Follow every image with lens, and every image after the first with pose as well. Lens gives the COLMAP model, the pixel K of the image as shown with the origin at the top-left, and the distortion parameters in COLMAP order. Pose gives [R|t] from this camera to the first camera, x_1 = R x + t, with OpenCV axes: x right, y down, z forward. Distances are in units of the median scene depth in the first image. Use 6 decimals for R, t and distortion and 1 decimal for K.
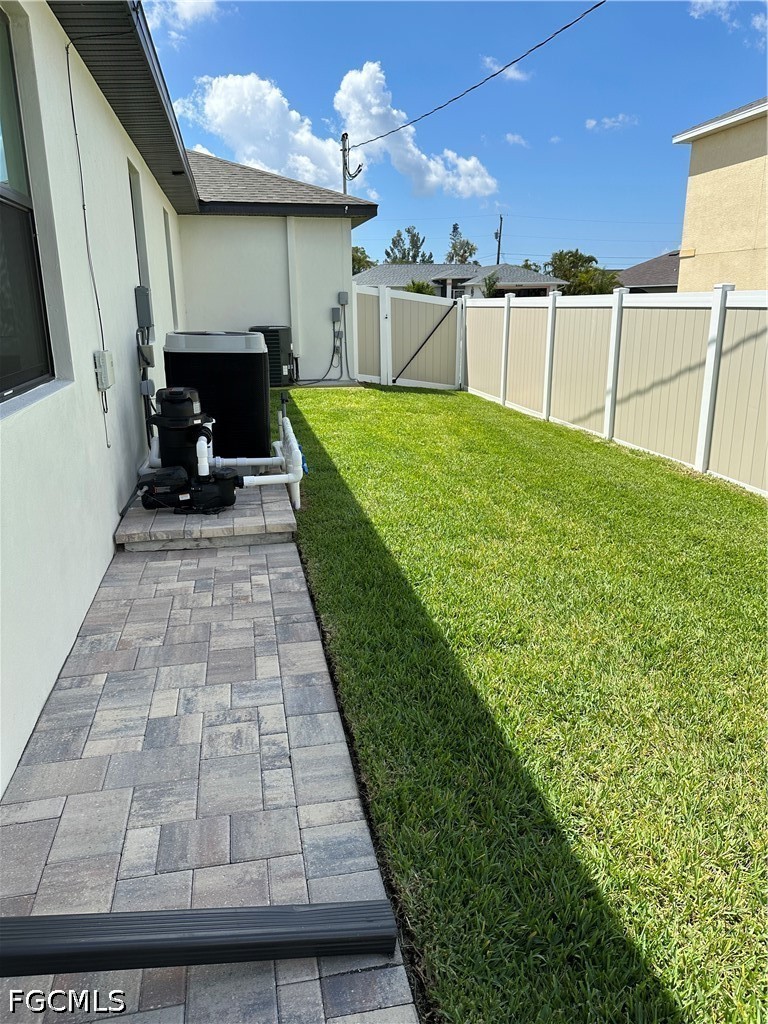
lens RADIAL K [[707.4, 0, 384.0], [0, 707.4, 512.0], [0, 0, 1]] dist [0.111001, -0.172959]
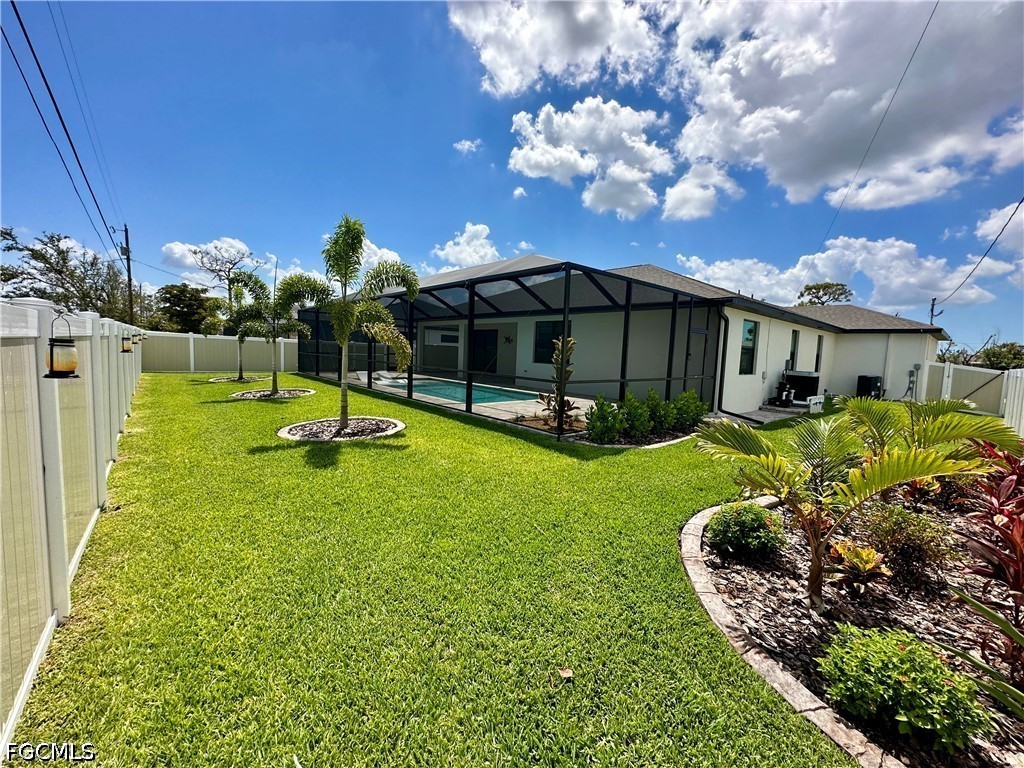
lens RADIAL K [[407.6, 0, 512.0], [0, 407.6, 384.0], [0, 0, 1]] dist [-0.002821, -0.000241]
pose [[0.487889, 0.104087, -0.866678, 0.442015], [-0.296305, 0.953662, -0.052269, 0.198700], [0.821077, 0.282303, 0.496123, -0.671594]]
